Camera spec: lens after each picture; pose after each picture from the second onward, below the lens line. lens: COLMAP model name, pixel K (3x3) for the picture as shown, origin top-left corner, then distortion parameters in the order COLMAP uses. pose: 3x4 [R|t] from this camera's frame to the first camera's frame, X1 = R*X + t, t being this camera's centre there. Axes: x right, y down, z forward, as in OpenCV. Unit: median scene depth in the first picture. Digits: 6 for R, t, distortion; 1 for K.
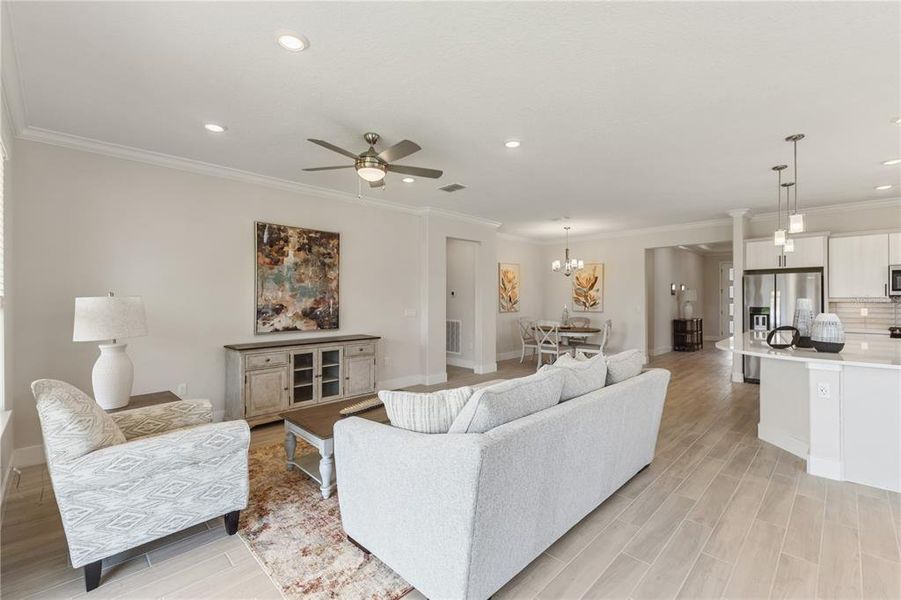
lens RADIAL K [[388.9, 0, 448.1], [0, 388.9, 299.2], [0, 0, 1]] dist [0.003920, -0.000122]
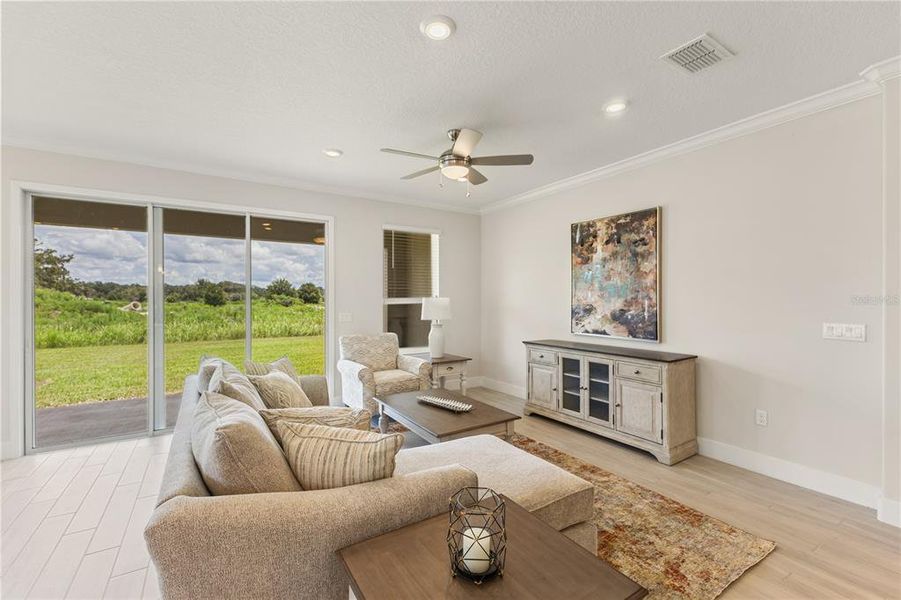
lens RADIAL K [[388.9, 0, 457.8], [0, 388.9, 299.3], [0, 0, 1]] dist [0.003920, -0.000122]
pose [[-0.200739, 0.003850, -0.979637, 0.525042], [0.000045, 0.999992, 0.003921, -0.003634], [0.979645, 0.000743, -0.200738, 0.830300]]
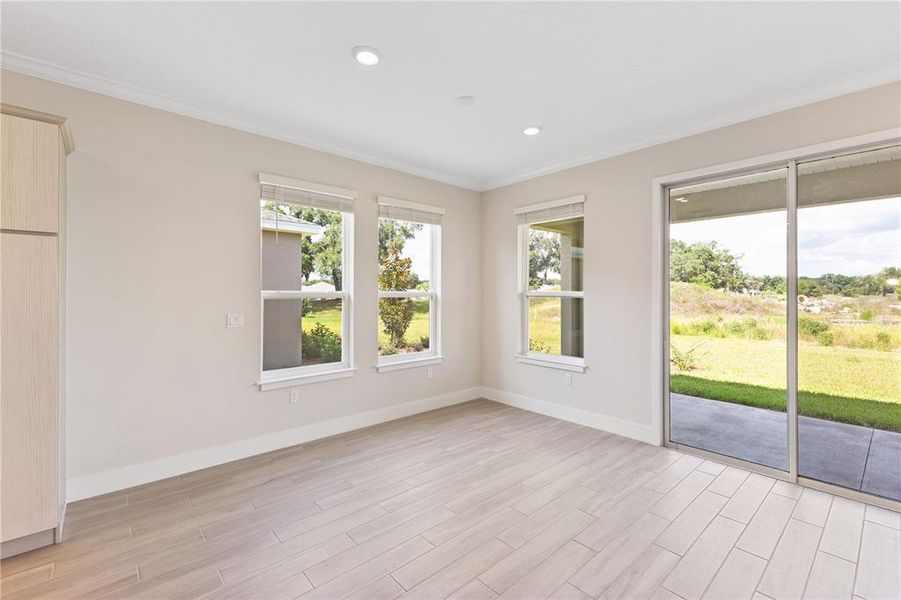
lens RADIAL K [[388.9, 0, 446.4], [0, 388.9, 292.0], [0, 0, 1]] dist [0.003920, -0.000122]
pose [[-0.997956, 0.006438, 0.063586, 0.352233], [0.006219, 0.999974, -0.003649, 0.000985], [-0.063608, -0.003246, -0.997970, 0.653242]]
